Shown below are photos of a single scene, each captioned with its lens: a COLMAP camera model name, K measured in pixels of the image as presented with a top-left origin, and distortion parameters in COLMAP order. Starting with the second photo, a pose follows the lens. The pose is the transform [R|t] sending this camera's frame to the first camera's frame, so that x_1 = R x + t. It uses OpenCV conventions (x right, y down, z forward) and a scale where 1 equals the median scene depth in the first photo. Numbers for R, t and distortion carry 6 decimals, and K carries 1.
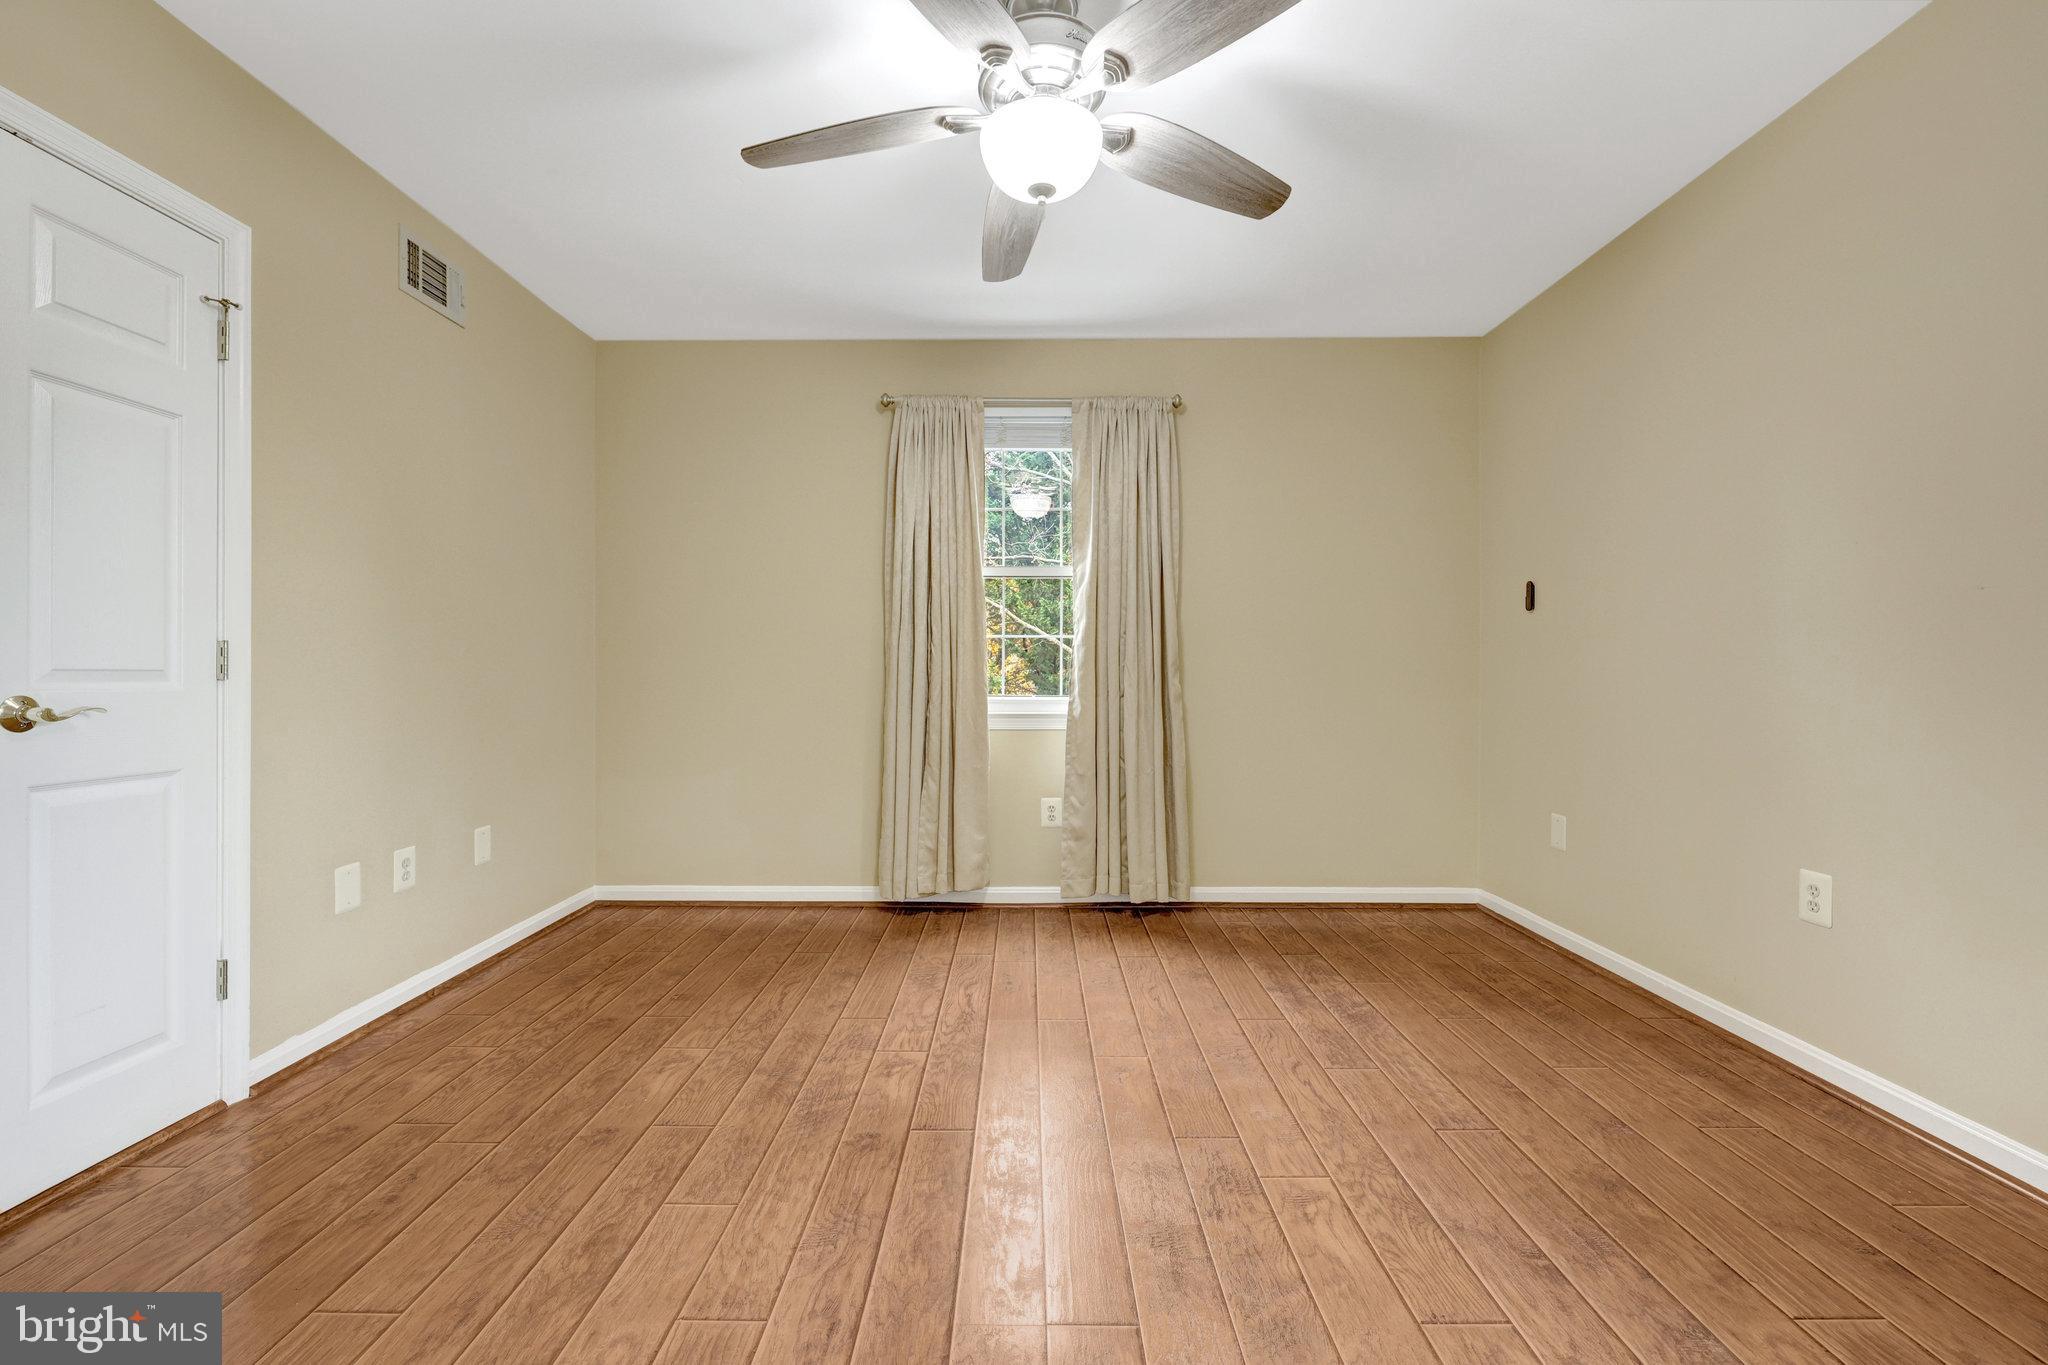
lens RADIAL K [[870.8, 0, 1018.1], [0, 870.8, 673.5], [0, 0, 1]] dist [0.002084, 0.000528]
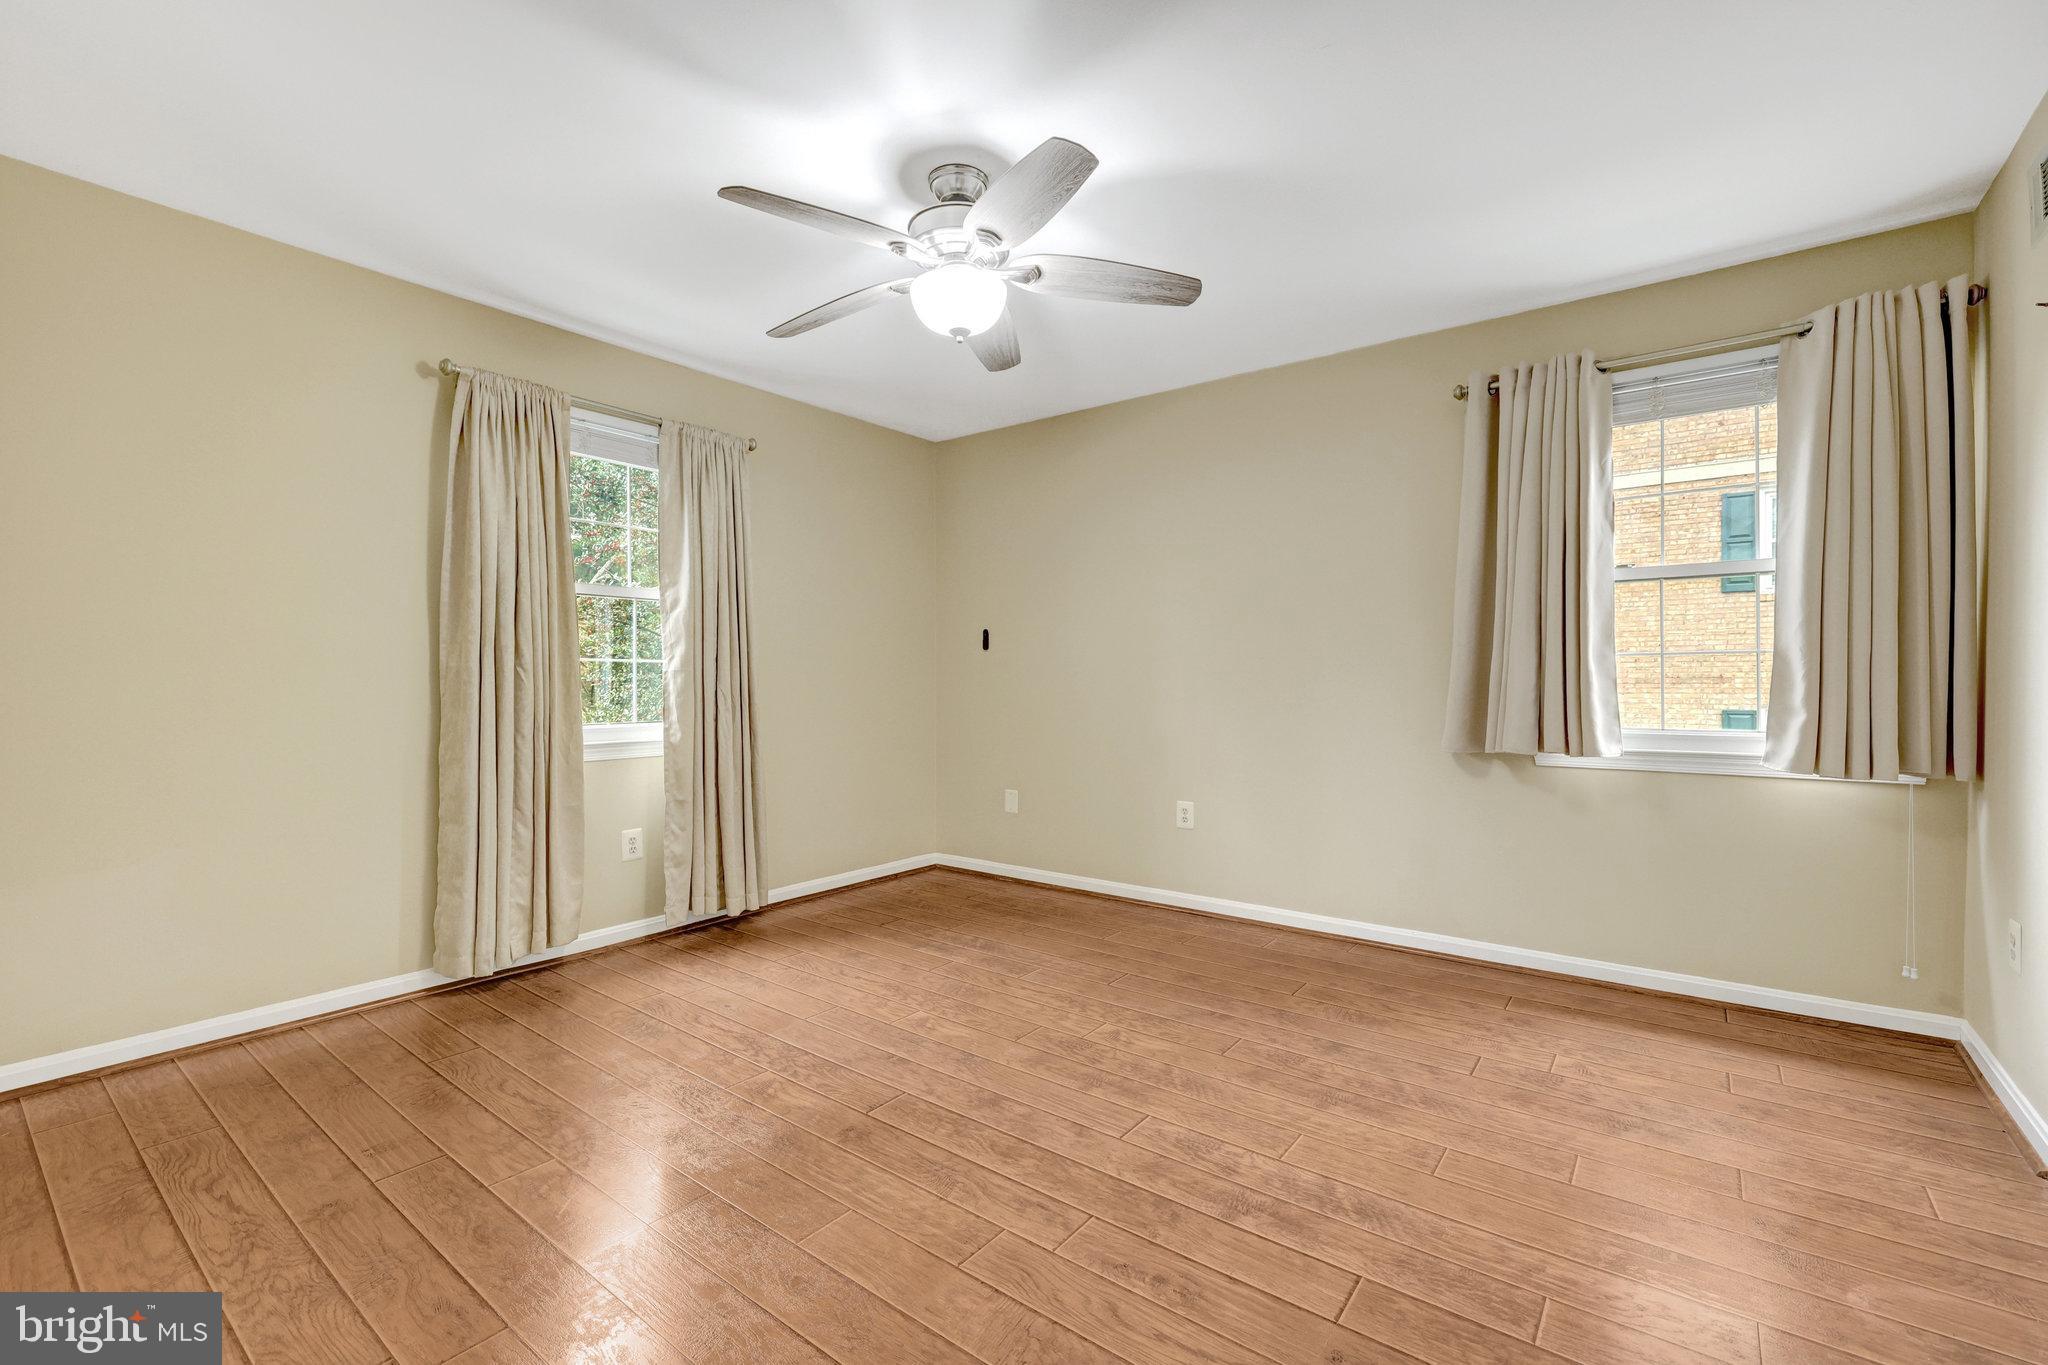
lens RADIAL K [[883.7, 0, 1020.2], [0, 883.7, 675.2], [0, 0, 1]] dist [0.001677, 0.000702]
pose [[0.599735, 0.002069, 0.800196, -0.707881], [-0.001584, 0.999998, -0.001399, -0.037185], [-0.800197, -0.000428, 0.599737, 0.110190]]
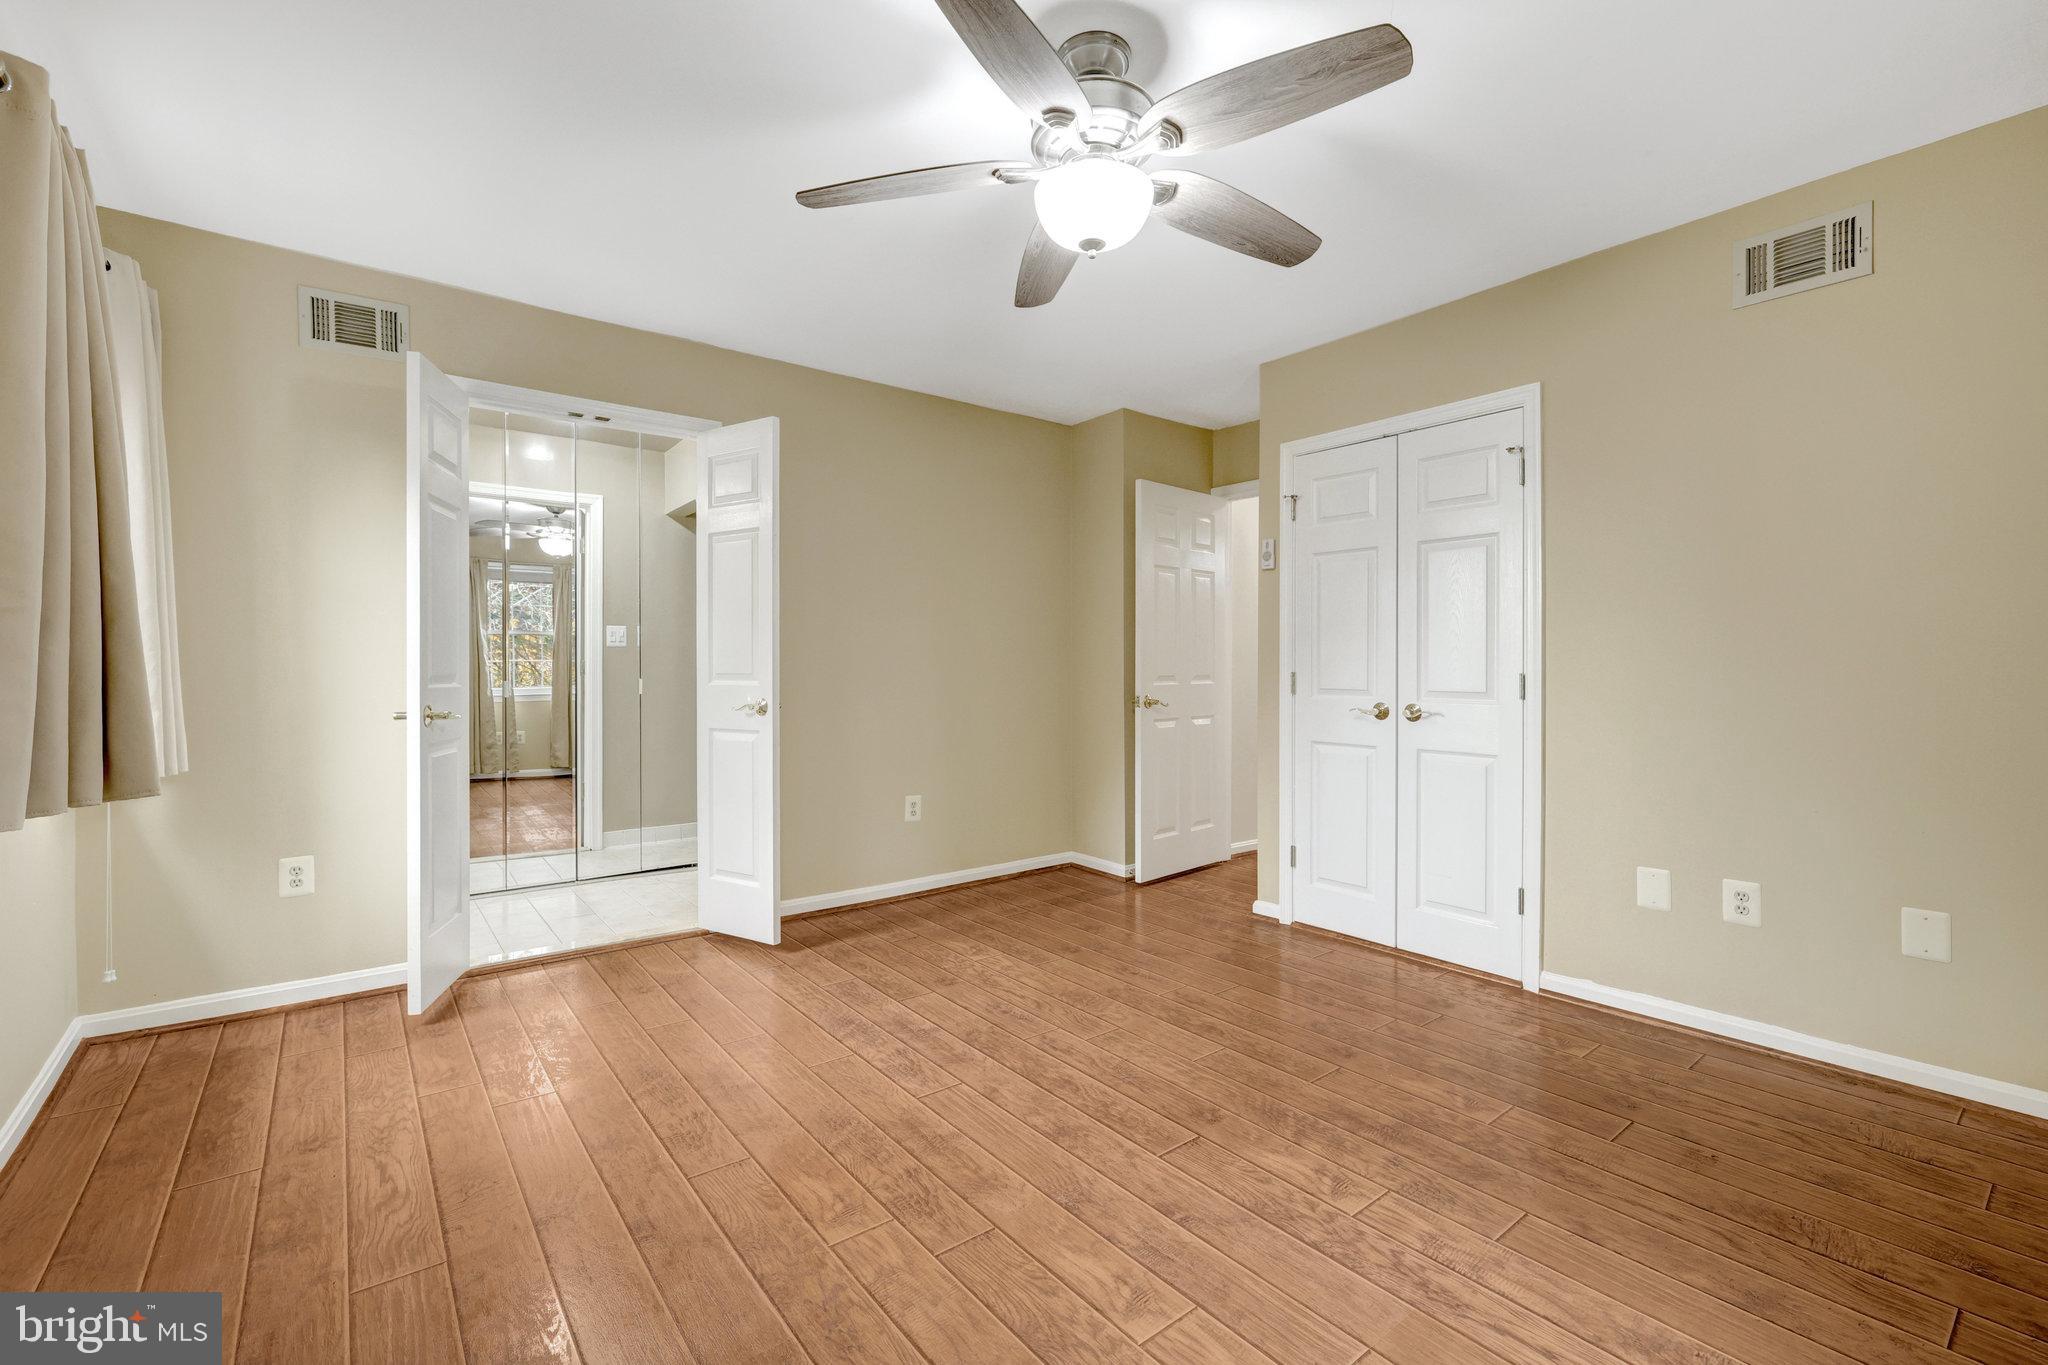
lens RADIAL K [[870.8, 0, 1018.1], [0, 870.8, 673.5], [0, 0, 1]] dist [0.002084, 0.000528]
pose [[-0.783210, 0.003725, -0.621746, 0.541547], [0.001238, 0.999989, 0.004431, -0.036276], [0.621756, 0.002700, -0.783207, 1.290702]]
